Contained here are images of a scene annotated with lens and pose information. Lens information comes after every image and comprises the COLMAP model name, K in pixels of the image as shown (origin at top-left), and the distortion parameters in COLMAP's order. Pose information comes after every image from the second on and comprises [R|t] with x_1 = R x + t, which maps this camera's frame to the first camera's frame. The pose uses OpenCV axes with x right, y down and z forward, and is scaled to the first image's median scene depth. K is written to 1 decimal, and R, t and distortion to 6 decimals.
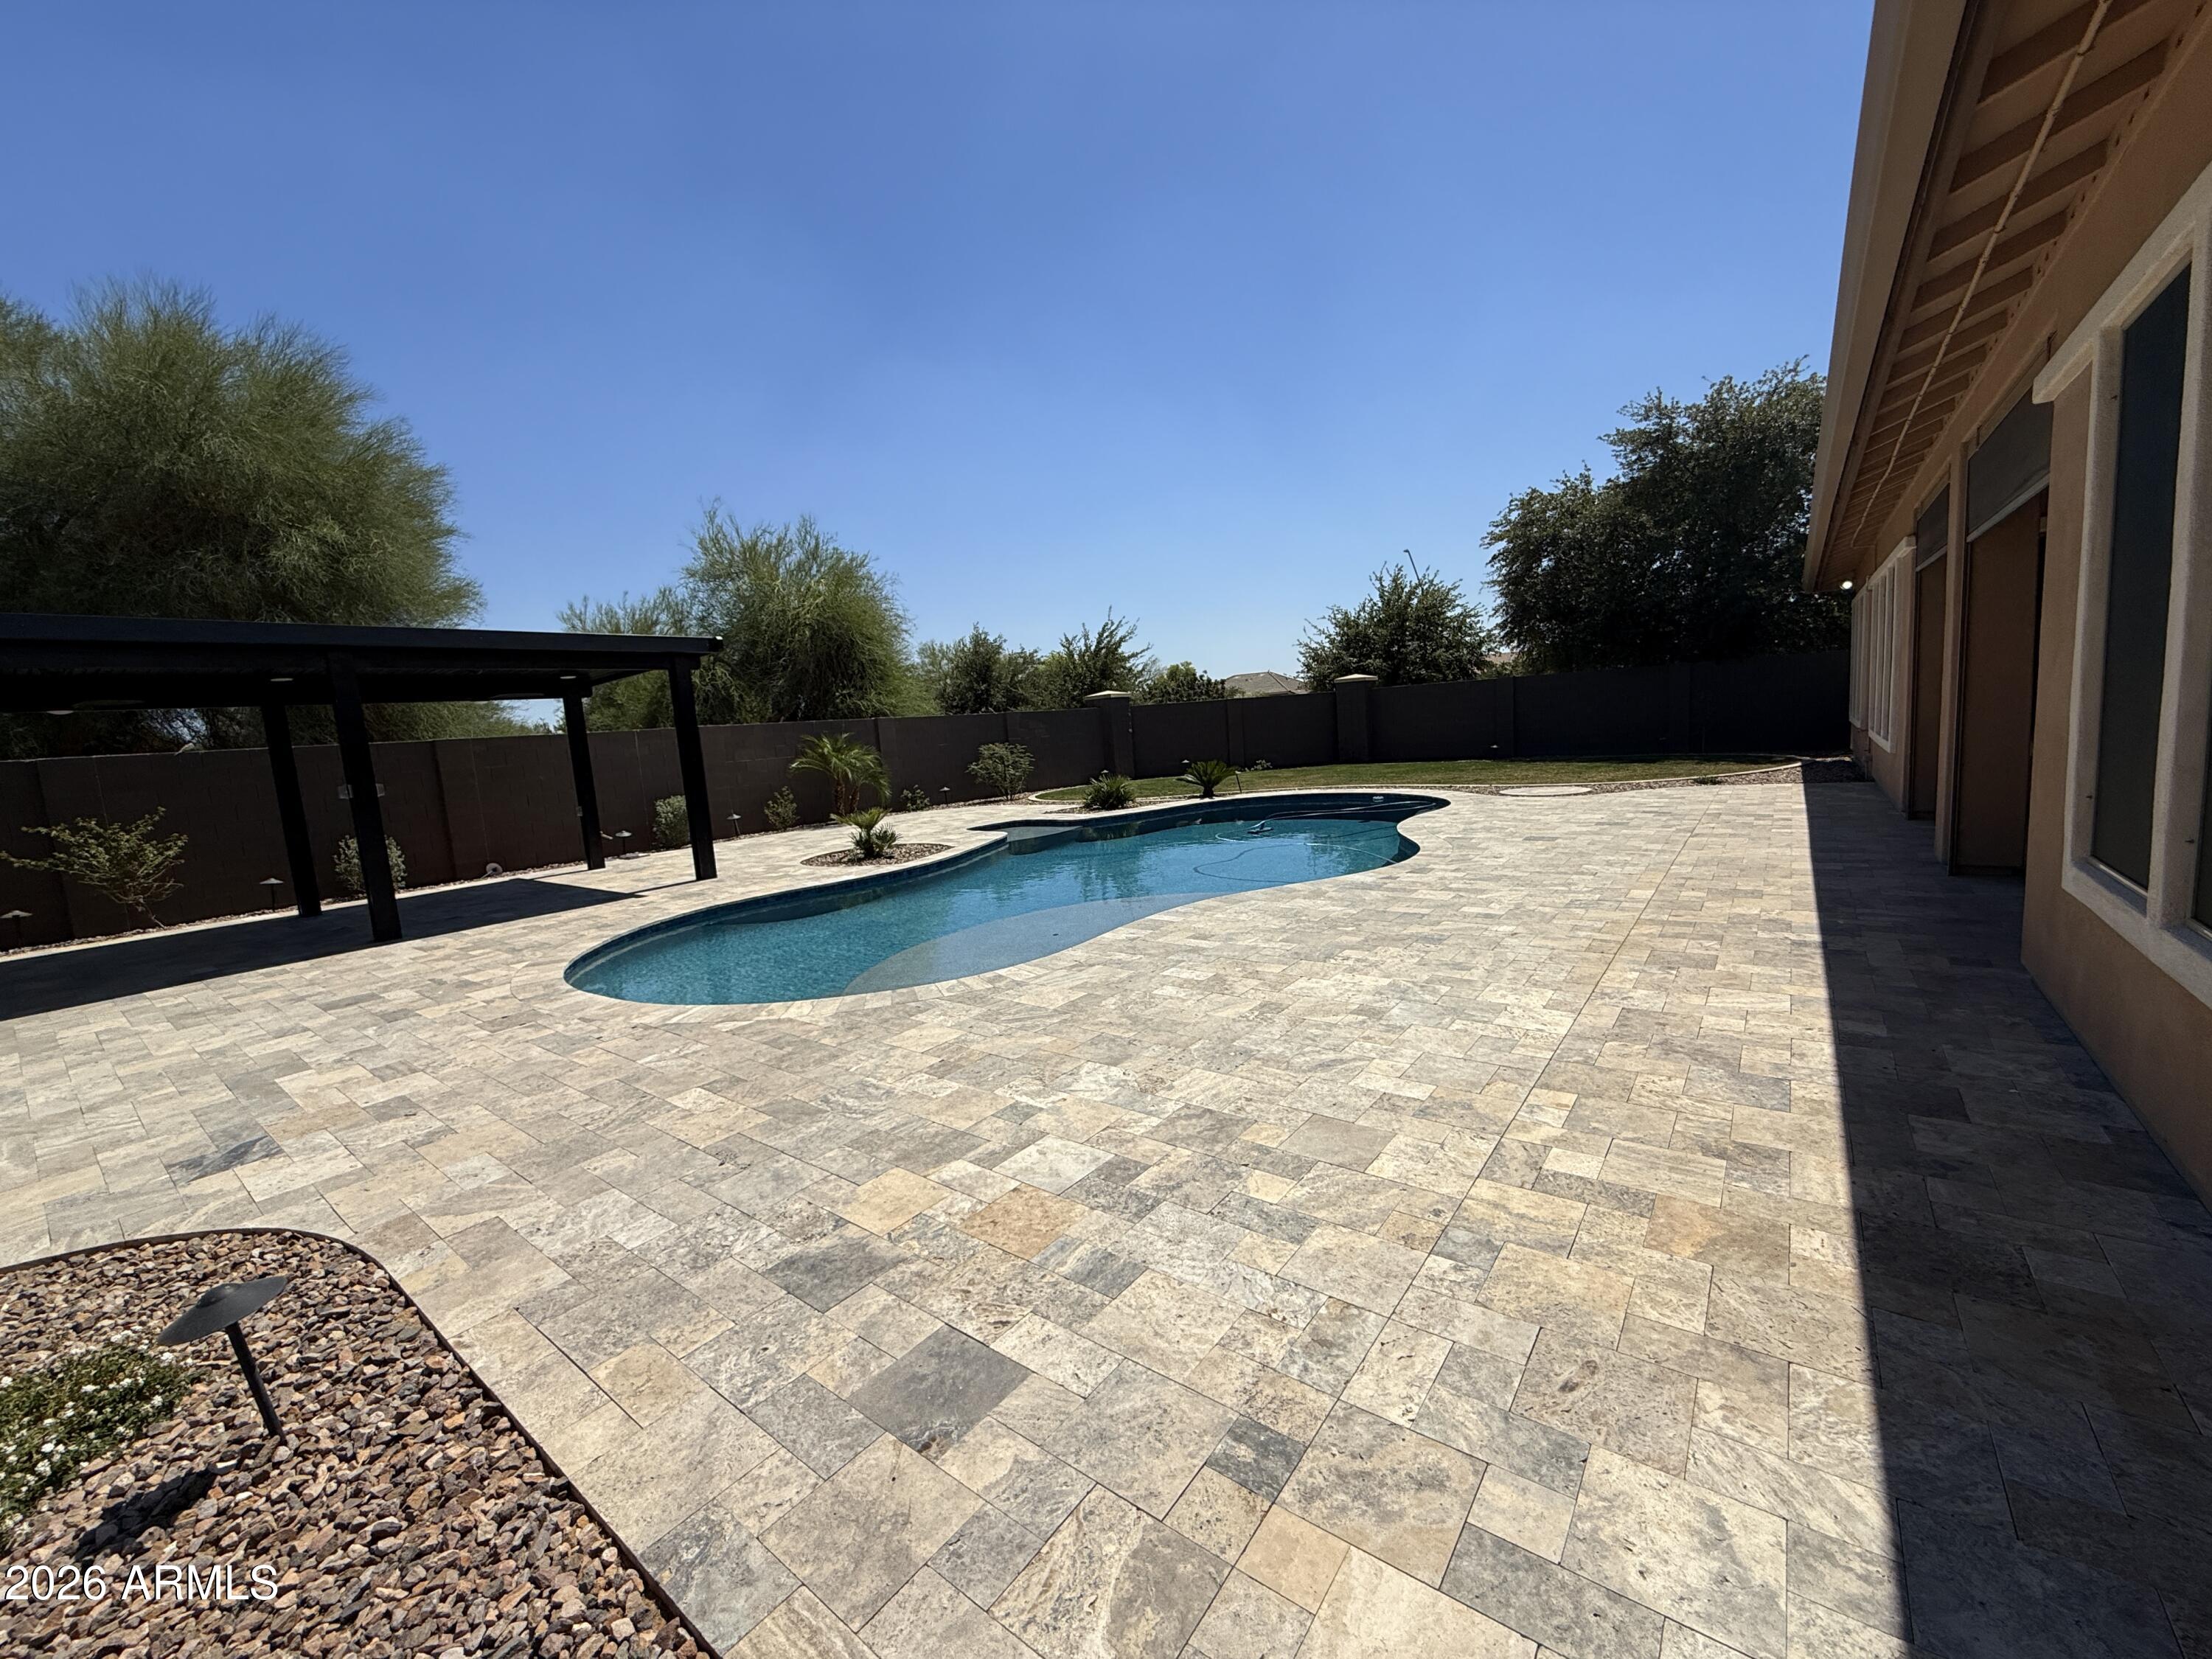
lens RADIAL K [[885.1, 0, 1102.5], [0, 885.1, 829.3], [0, 0, 1]] dist [-0.001387, 0.000528]
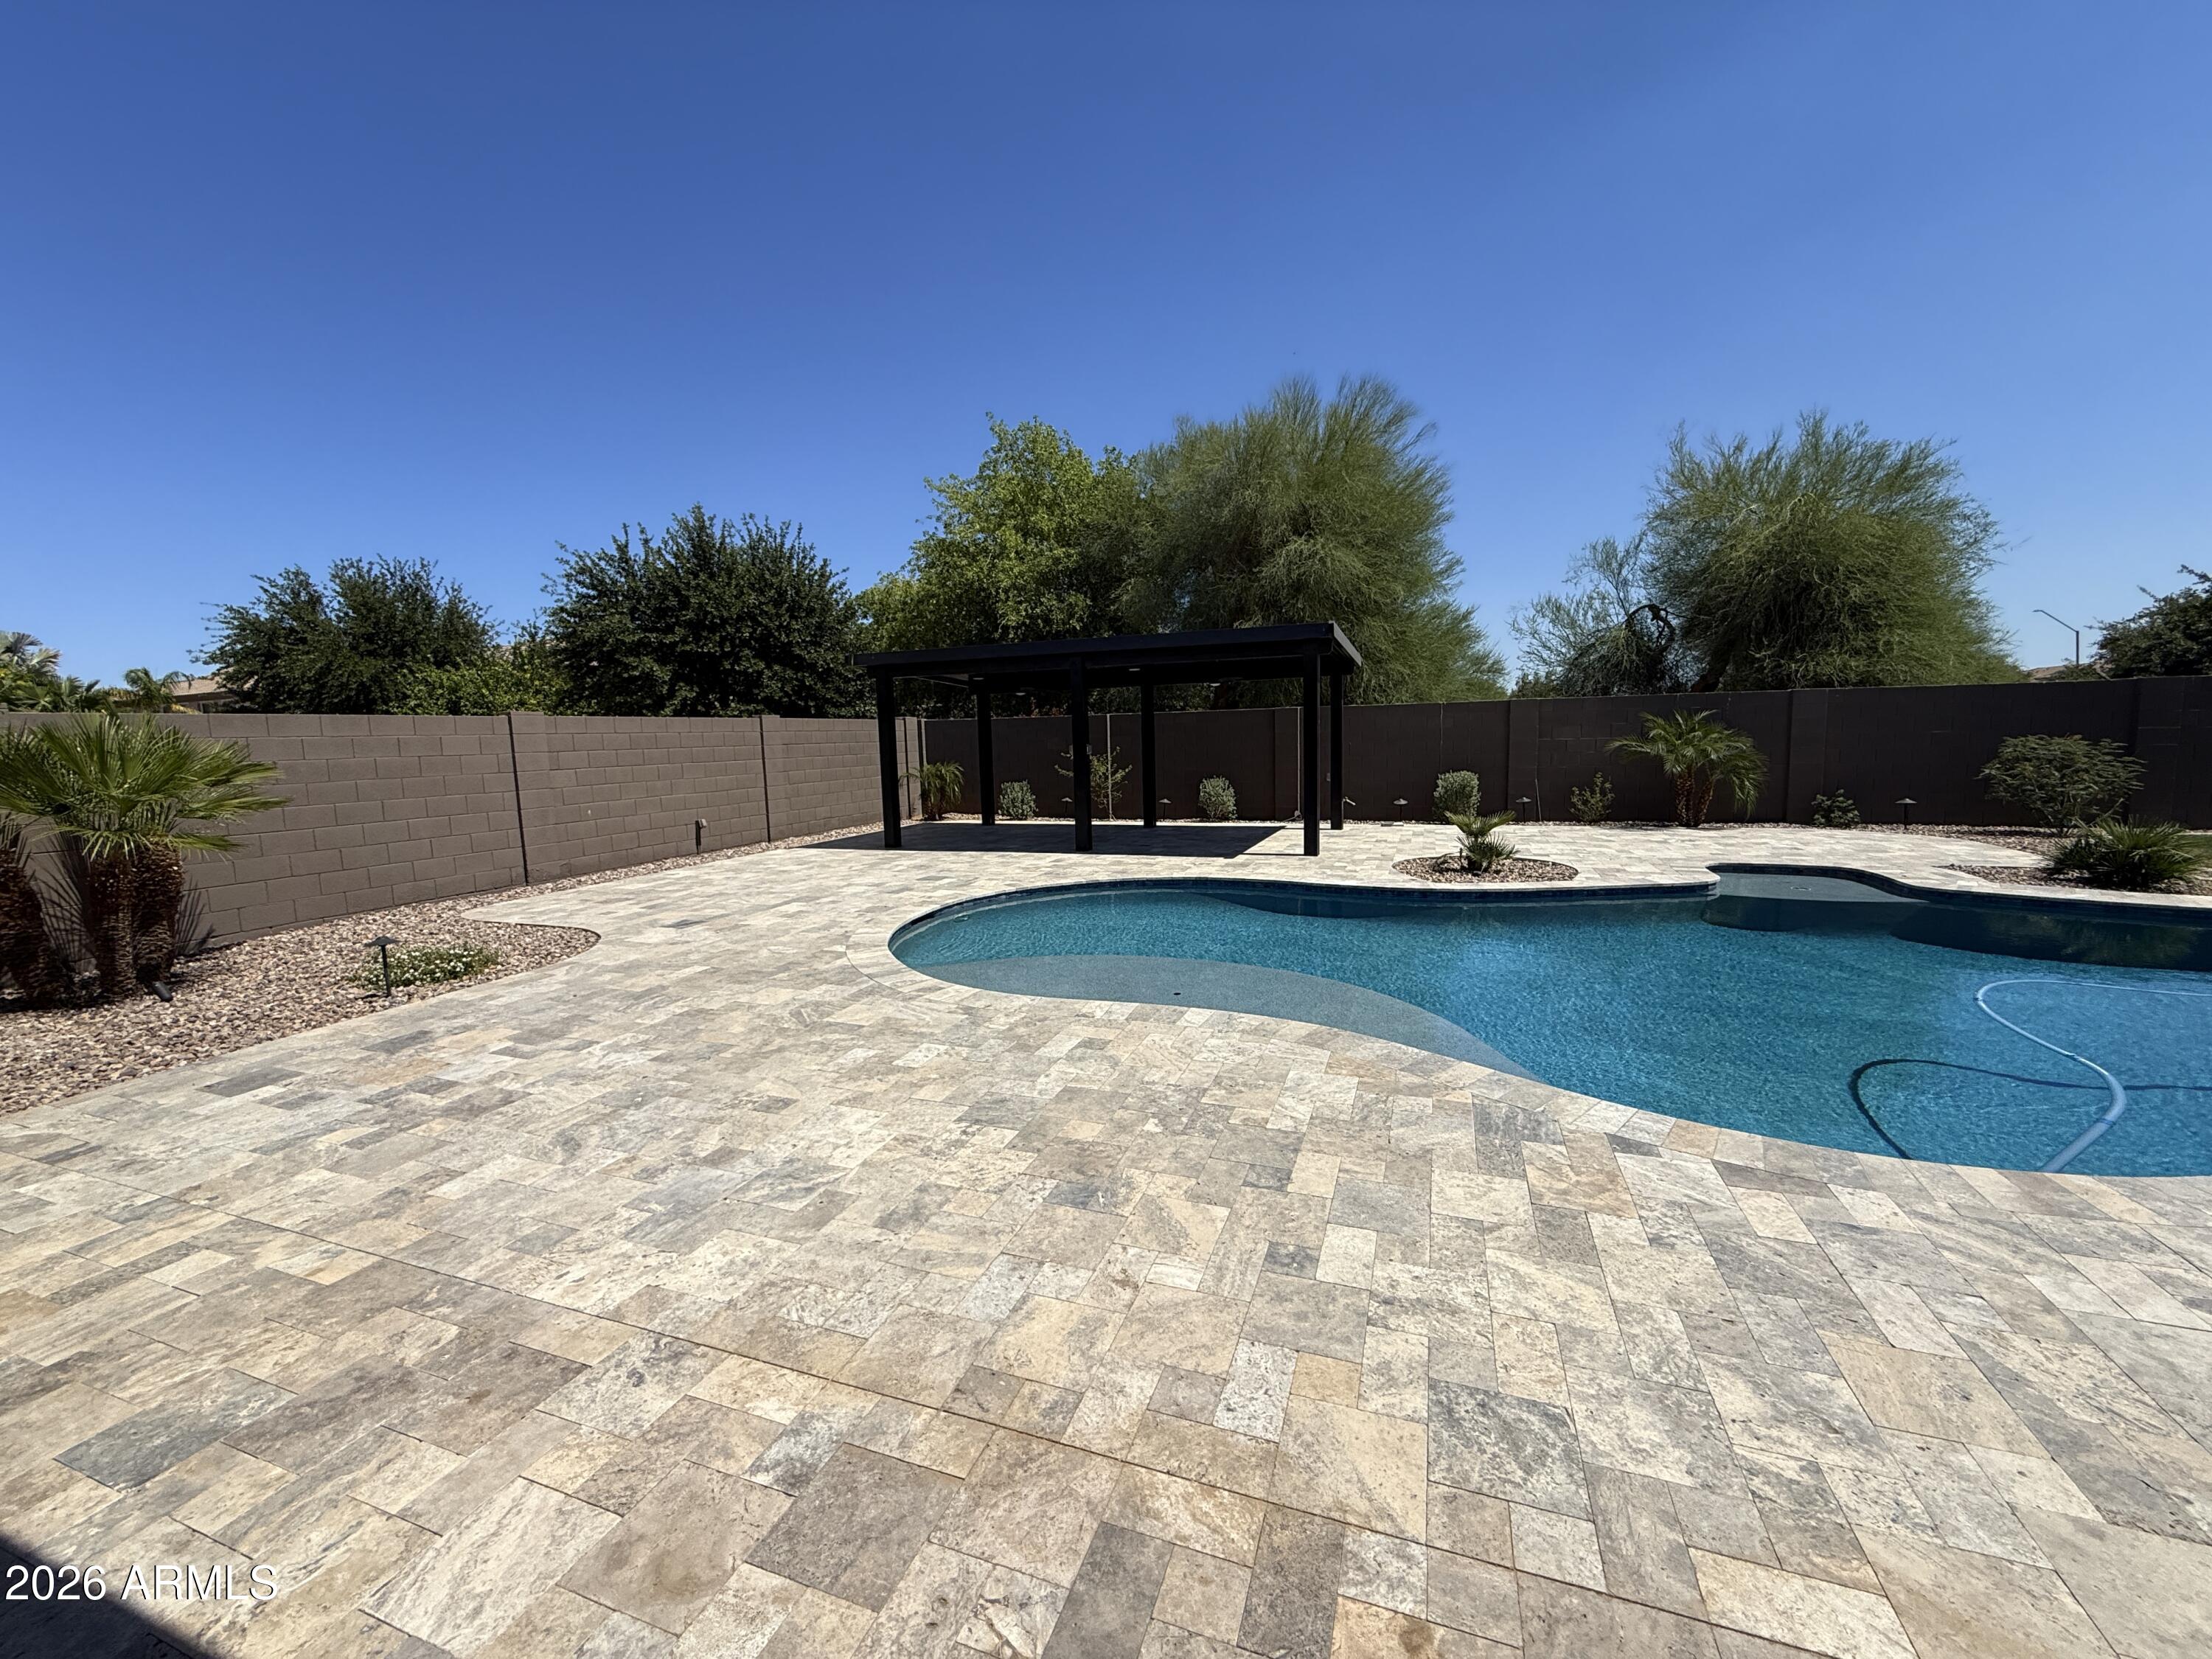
lens RADIAL K [[885.1, 0, 1102.9], [0, 885.1, 835.0], [0, 0, 1]] dist [-0.001387, 0.000528]
pose [[0.296358, 0.172986, -0.939280, 1.059531], [-0.108062, 0.983219, 0.146983, -0.219806], [0.948944, 0.057941, 0.310078, 1.033596]]
